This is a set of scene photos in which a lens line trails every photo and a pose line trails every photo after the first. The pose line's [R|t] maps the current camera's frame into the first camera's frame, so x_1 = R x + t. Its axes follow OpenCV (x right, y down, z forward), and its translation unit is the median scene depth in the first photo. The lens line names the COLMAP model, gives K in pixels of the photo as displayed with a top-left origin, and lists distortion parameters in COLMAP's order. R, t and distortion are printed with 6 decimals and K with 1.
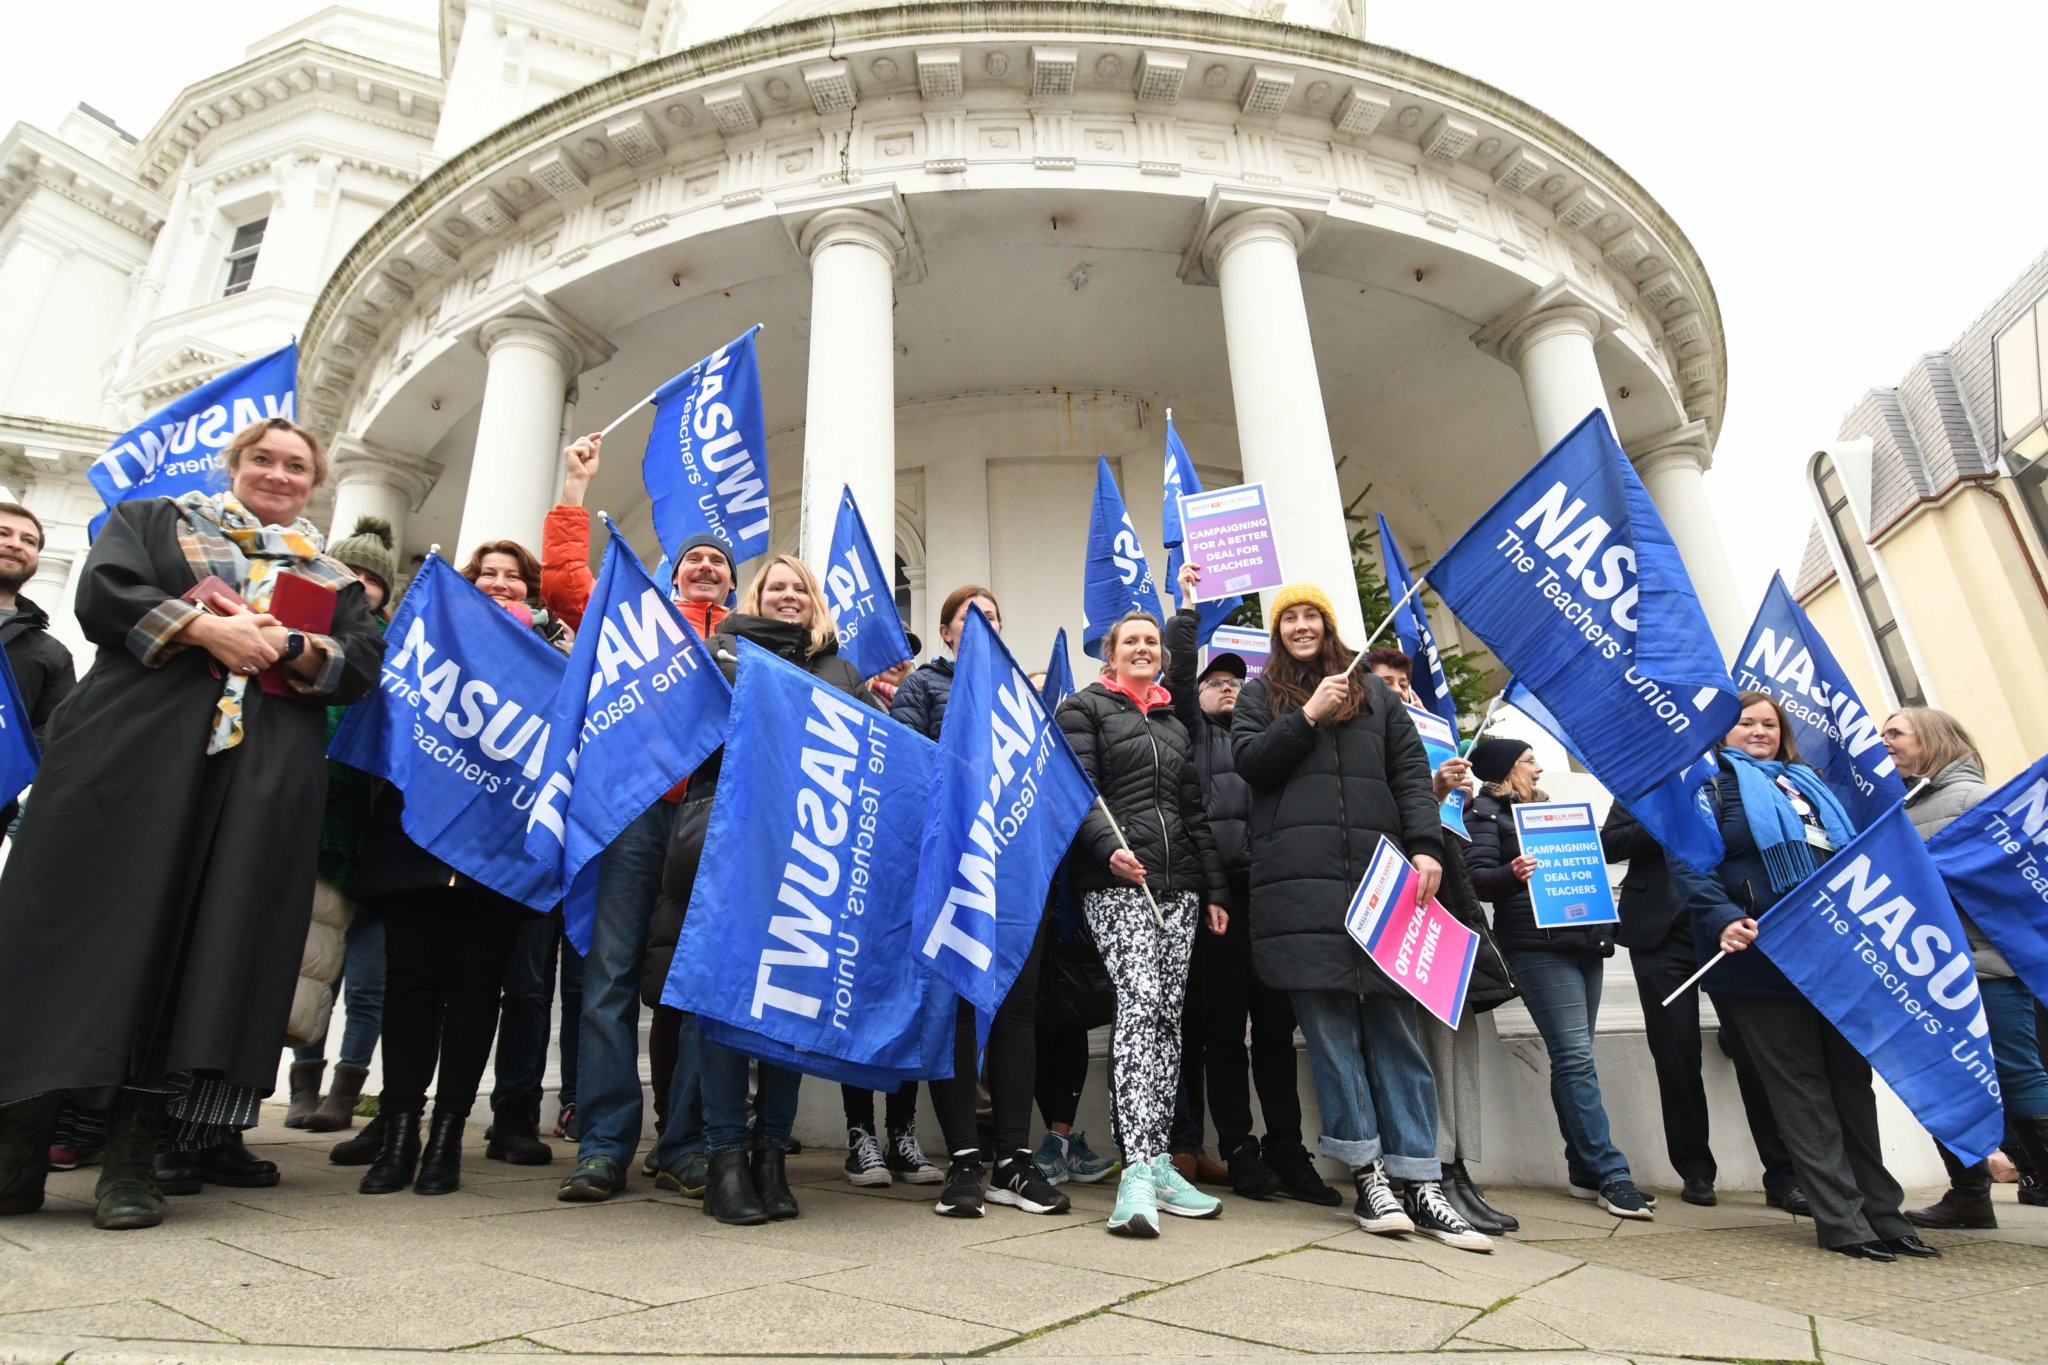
lens RADIAL K [[1054.0, 0, 1028.0], [0, 1054.0, 698.3], [0, 0, 1]] dist [-0.028232, -0.011703]
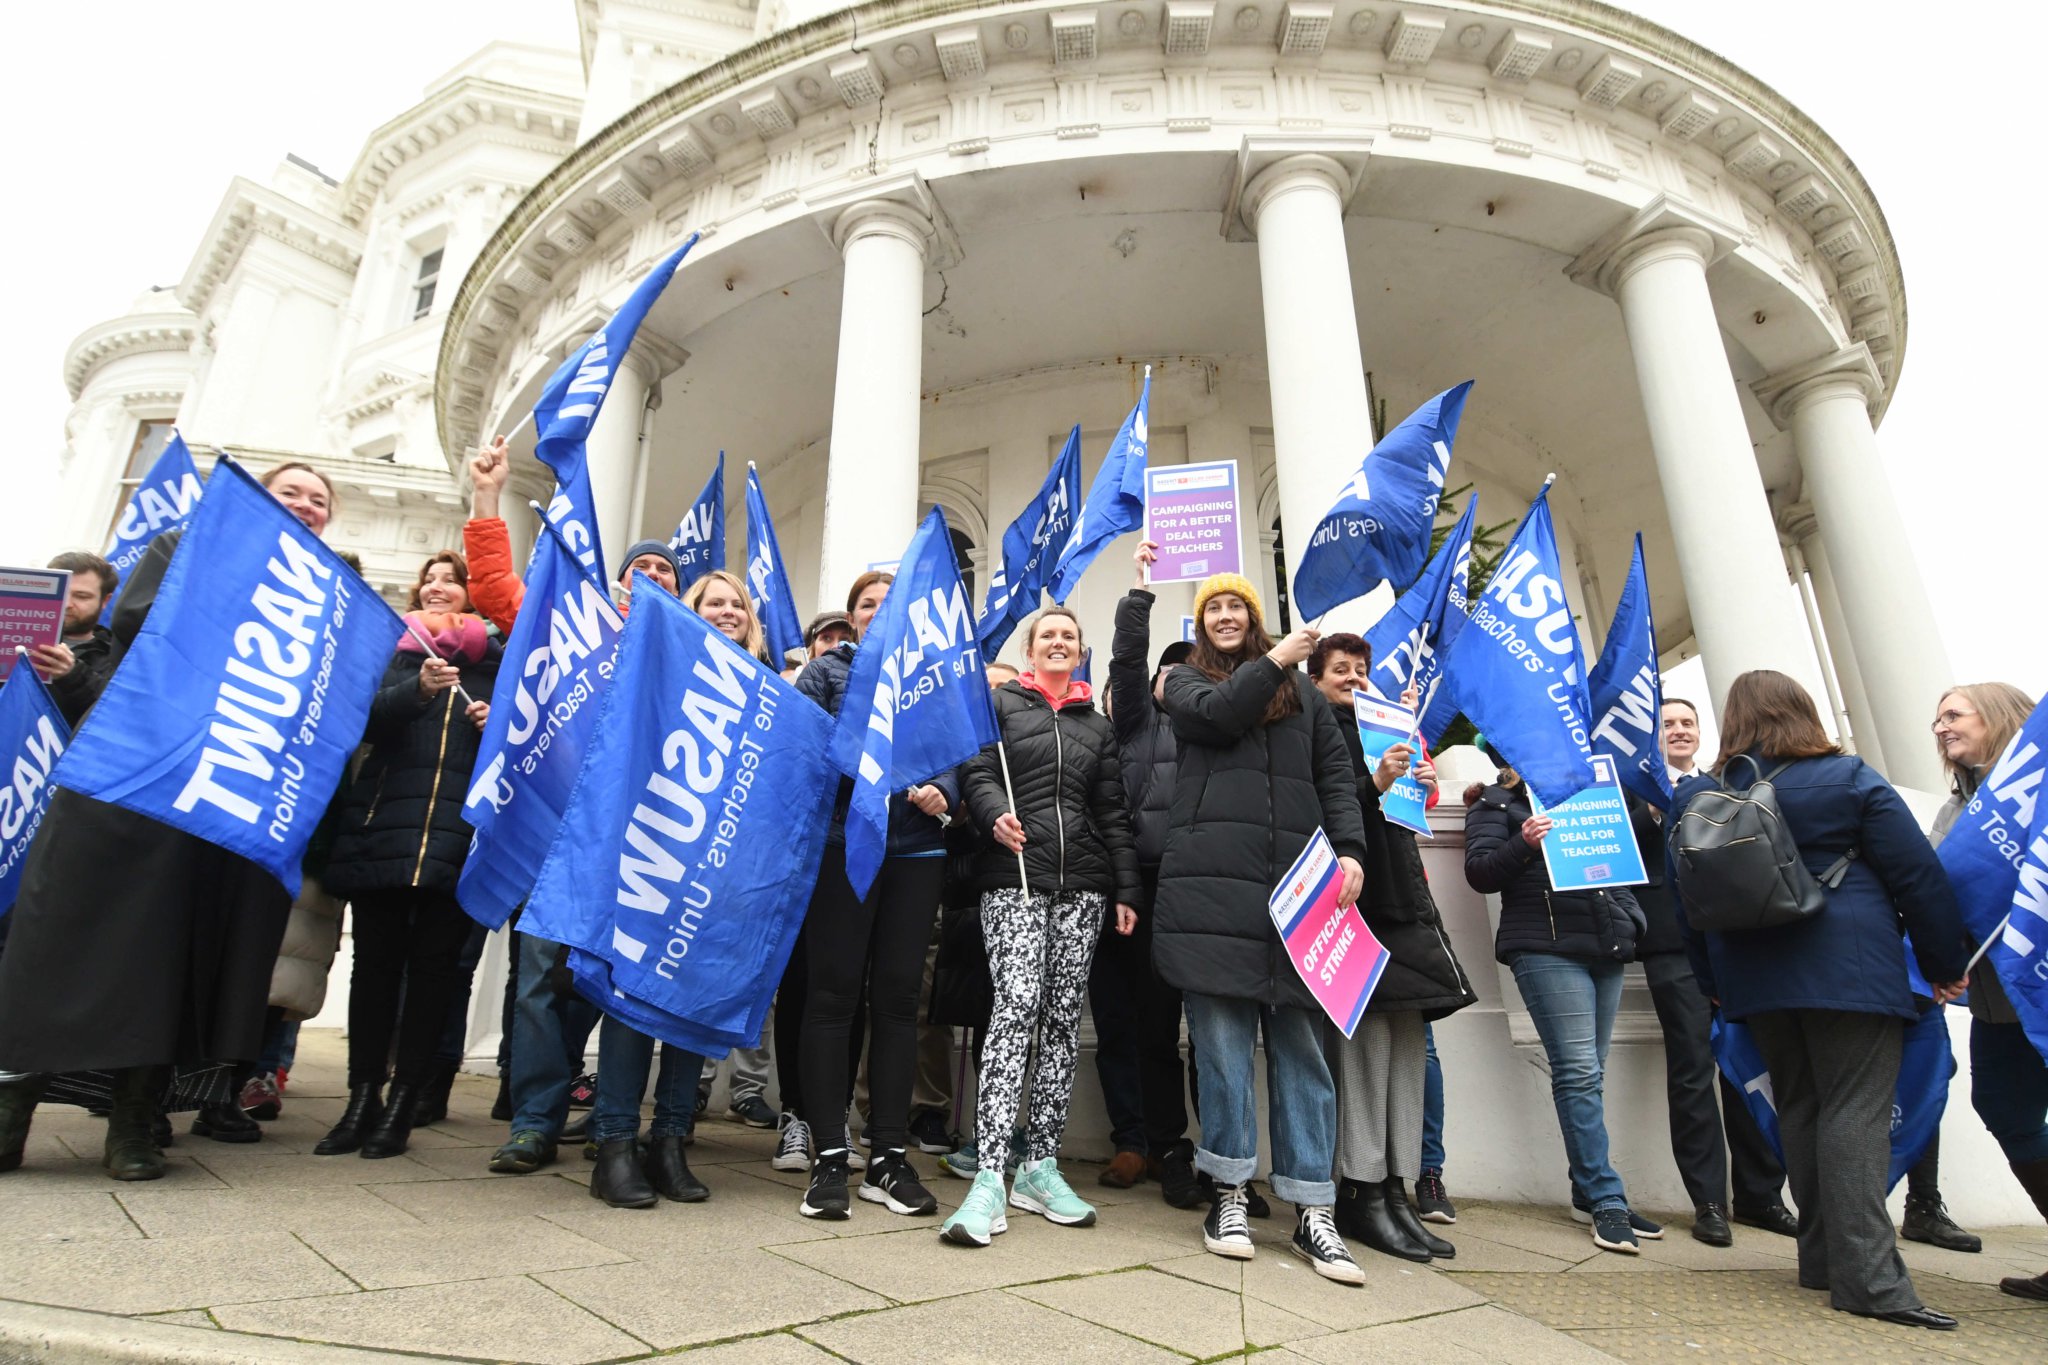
lens RADIAL K [[1054.0, 0, 1022.2], [0, 1054.0, 695.9], [0, 0, 1]] dist [-0.028232, -0.011703]
pose [[0.984666, -0.021314, -0.173143, 0.126092], [0.026254, 0.999309, 0.026295, -0.012338], [0.172463, -0.030437, 0.984546, 0.015742]]
